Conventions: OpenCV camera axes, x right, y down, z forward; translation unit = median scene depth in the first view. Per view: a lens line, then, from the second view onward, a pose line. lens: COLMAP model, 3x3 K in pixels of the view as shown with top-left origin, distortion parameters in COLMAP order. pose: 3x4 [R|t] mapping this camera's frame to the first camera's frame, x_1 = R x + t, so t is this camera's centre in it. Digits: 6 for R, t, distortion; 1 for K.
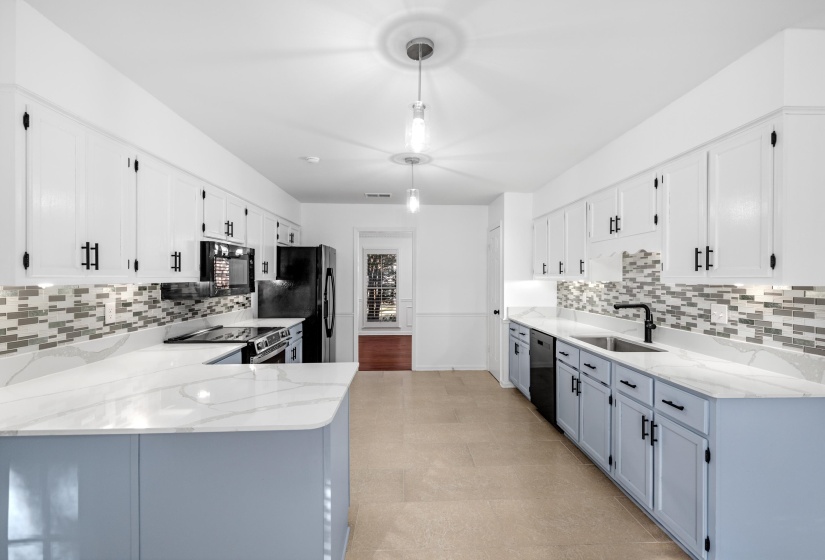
lens RADIAL K [[368.1, 0, 415.3], [0, 368.1, 280.1], [0, 0, 1]] dist [0.003255, 0.000849]
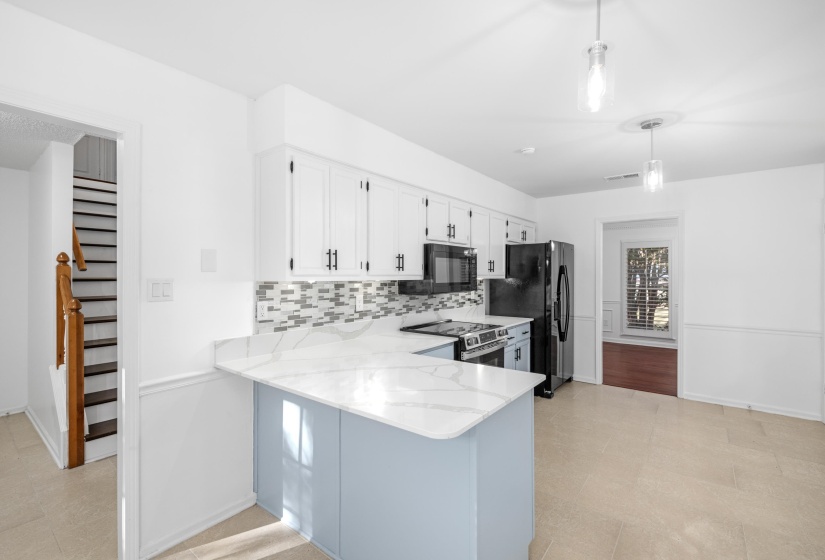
lens RADIAL K [[368.1, 0, 412.9], [0, 368.1, 276.0], [0, 0, 1]] dist [0.003255, 0.000849]
pose [[0.768704, 0.001140, -0.639604, 0.105287], [-0.005444, 0.999974, -0.004761, -0.000857], [0.639582, 0.007142, 0.768690, 0.094664]]
